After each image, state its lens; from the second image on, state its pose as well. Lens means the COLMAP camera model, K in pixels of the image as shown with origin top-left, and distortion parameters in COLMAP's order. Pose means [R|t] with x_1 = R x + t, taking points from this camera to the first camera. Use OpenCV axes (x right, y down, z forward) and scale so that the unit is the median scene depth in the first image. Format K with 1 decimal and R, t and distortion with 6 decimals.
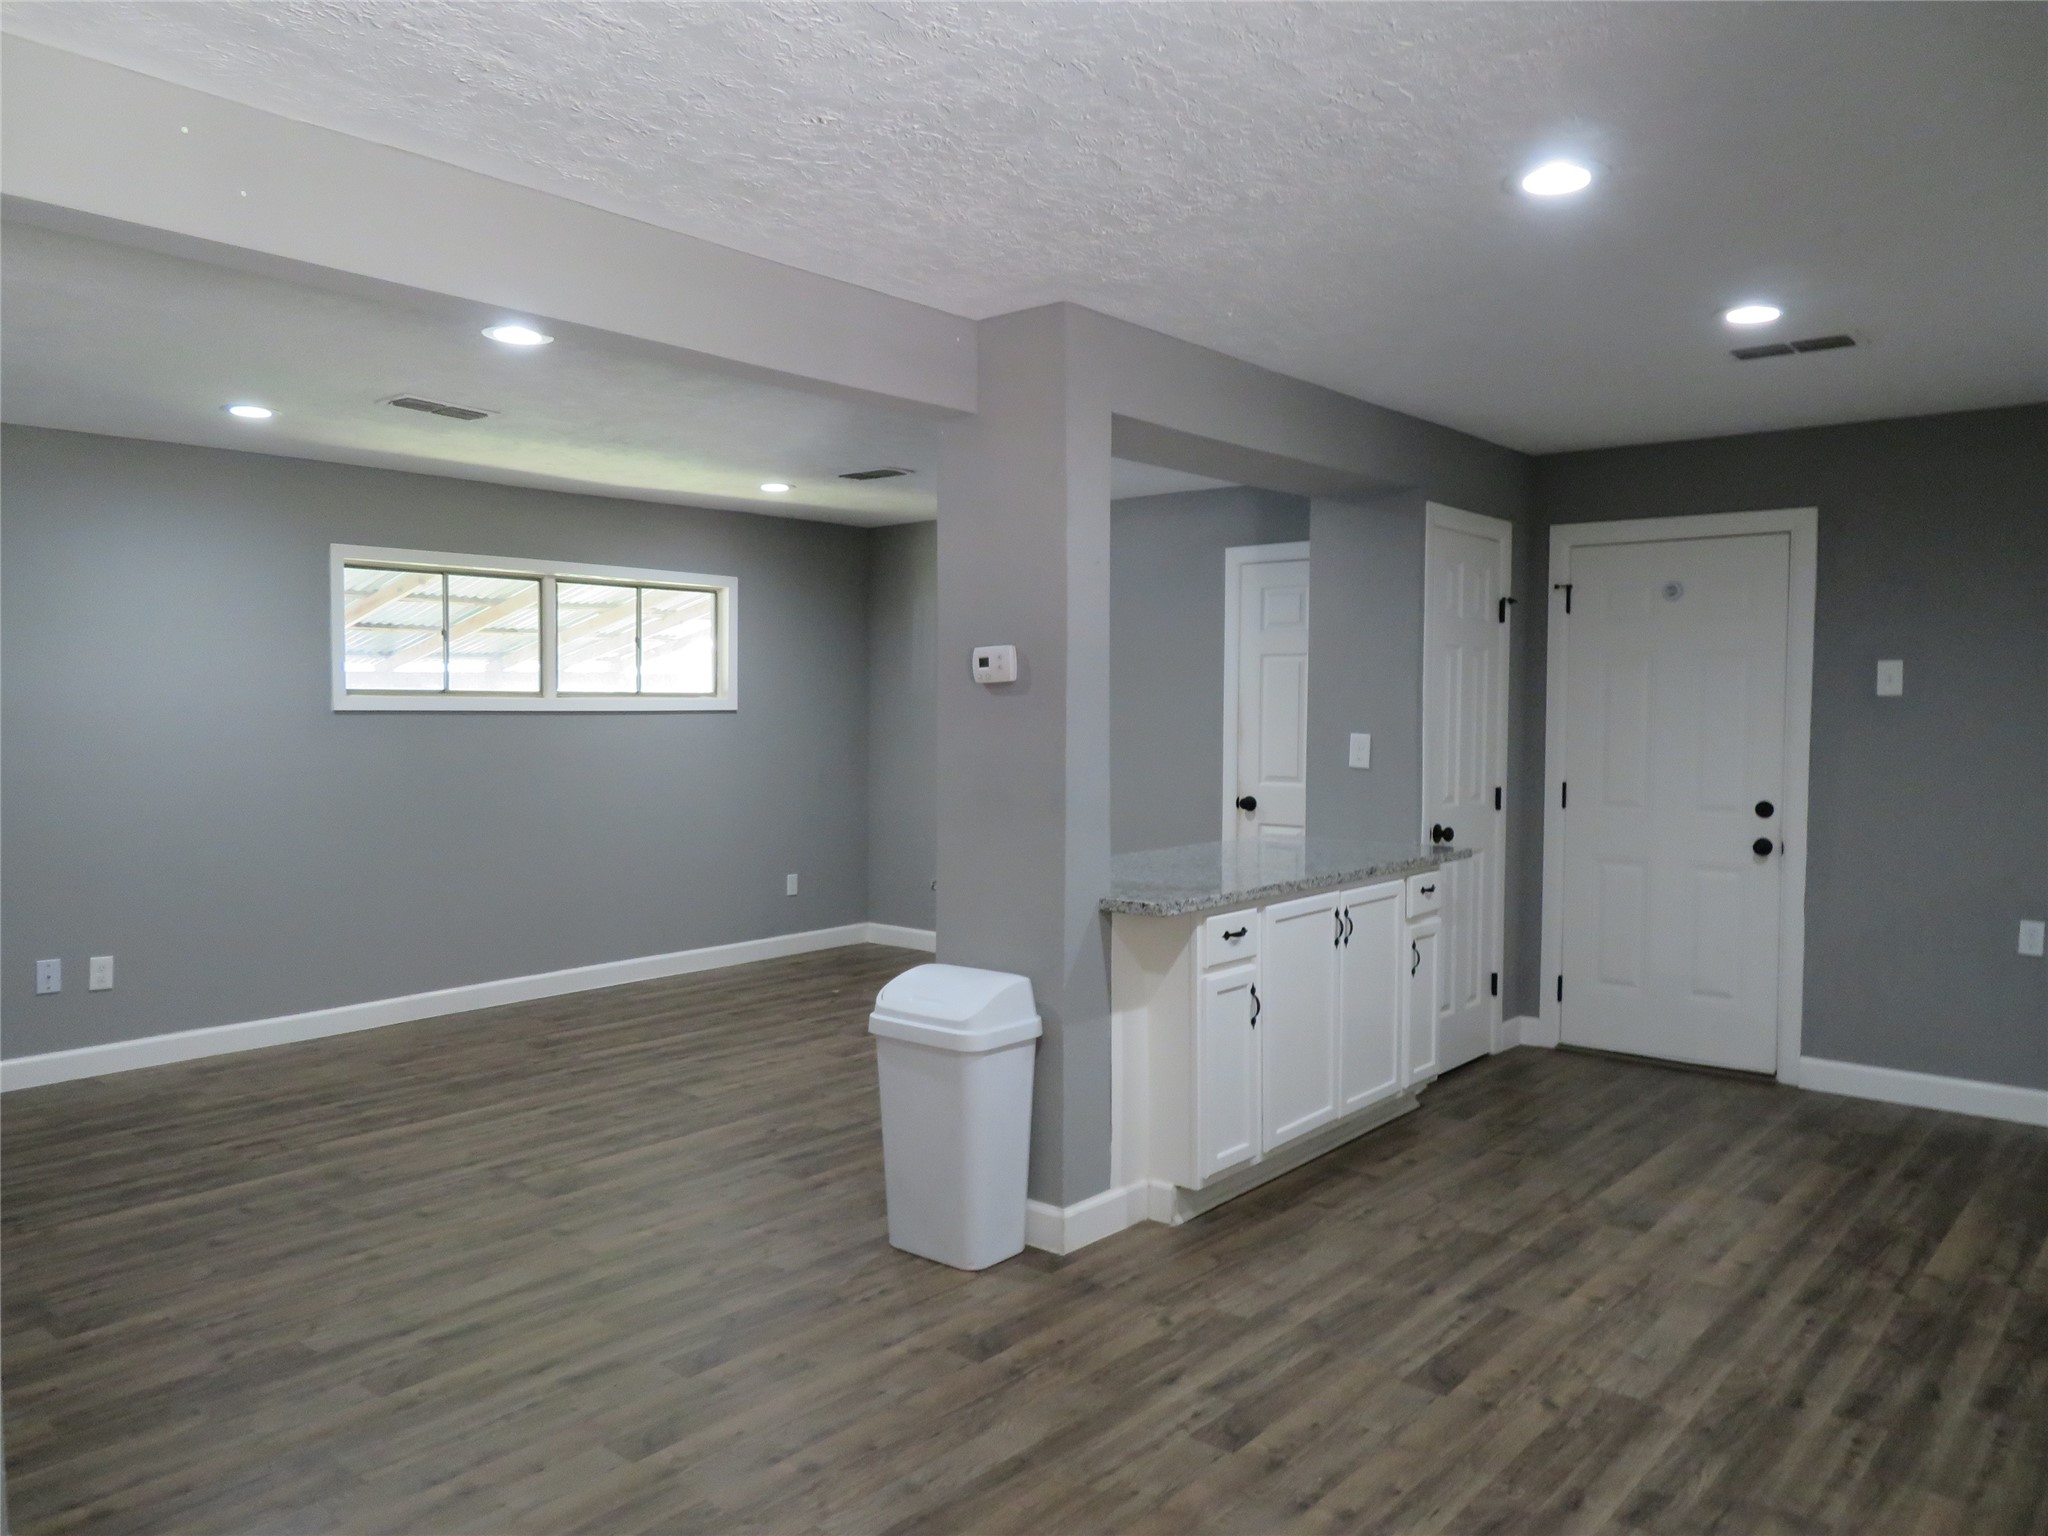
lens RADIAL K [[1471.6, 0, 1025.2], [0, 1471.6, 770.2], [0, 0, 1]] dist [-0.008254, 0.002746]
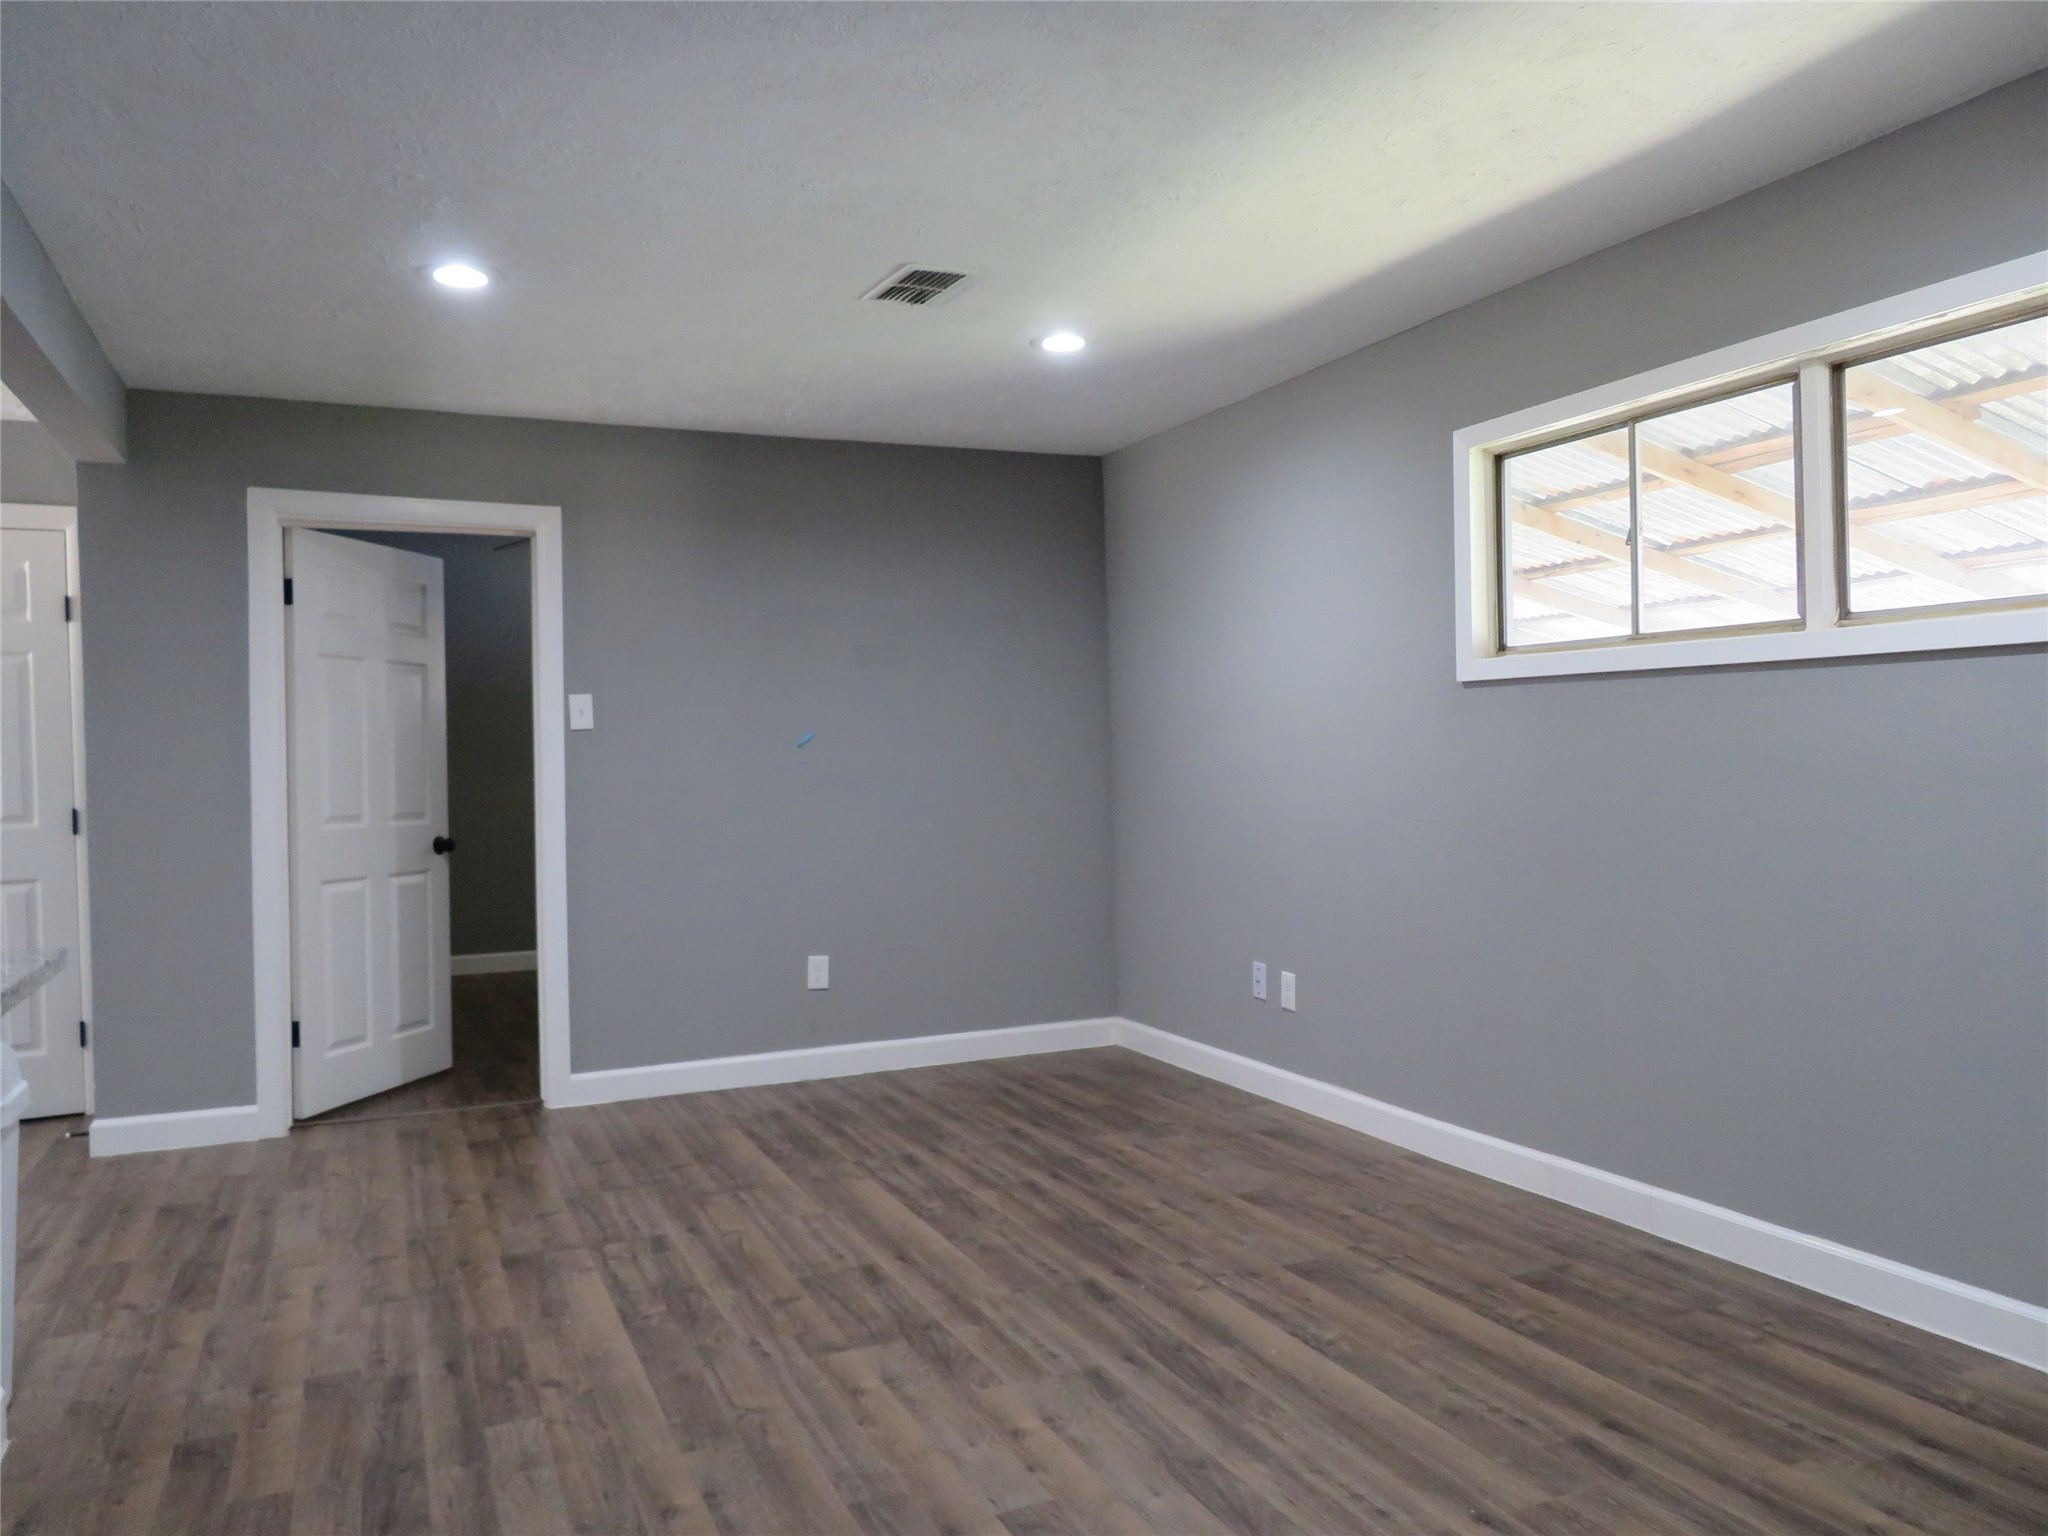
lens RADIAL K [[1471.6, 0, 1023.8], [0, 1471.6, 769.2], [0, 0, 1]] dist [-0.008254, 0.002746]
pose [[-0.421876, 0.019650, -0.906441, 0.325331], [-0.019512, 0.999337, 0.030745, -0.026688], [0.906444, 0.030657, -0.421213, 1.659303]]
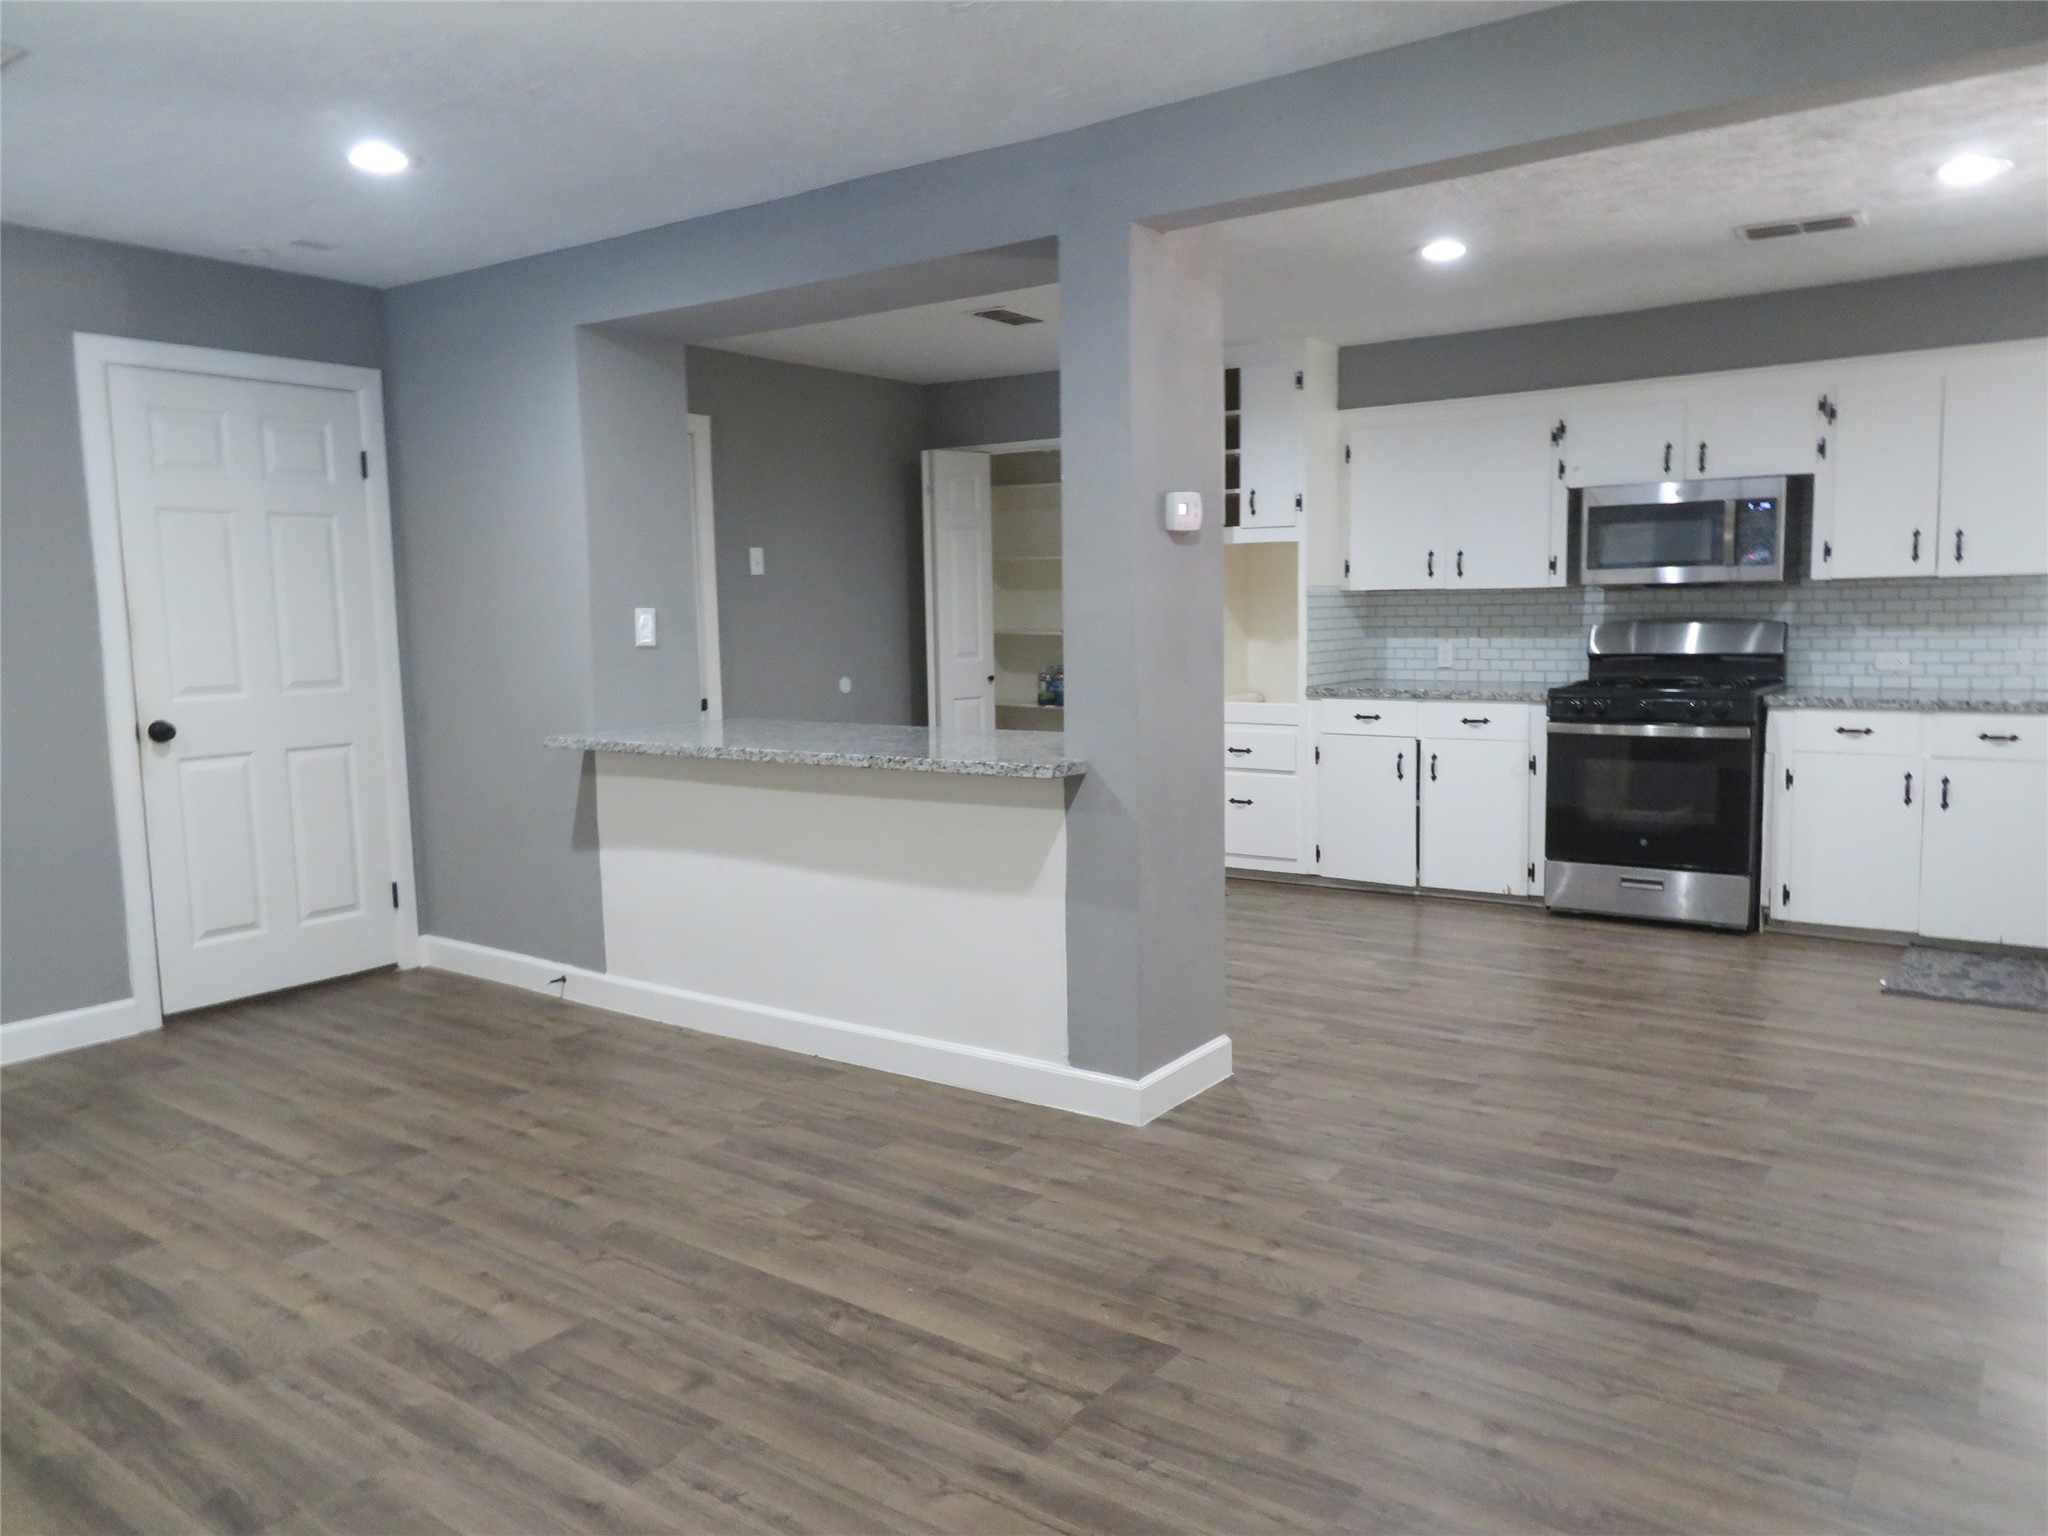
lens RADIAL K [[1471.6, 0, 1026.2], [0, 1471.6, 772.4], [0, 0, 1]] dist [-0.008254, 0.002746]
pose [[-0.084982, -0.113453, 0.989902, -0.911802], [0.063293, 0.990875, 0.118998, -0.022772], [-0.994370, 0.072767, -0.077026, 1.111276]]
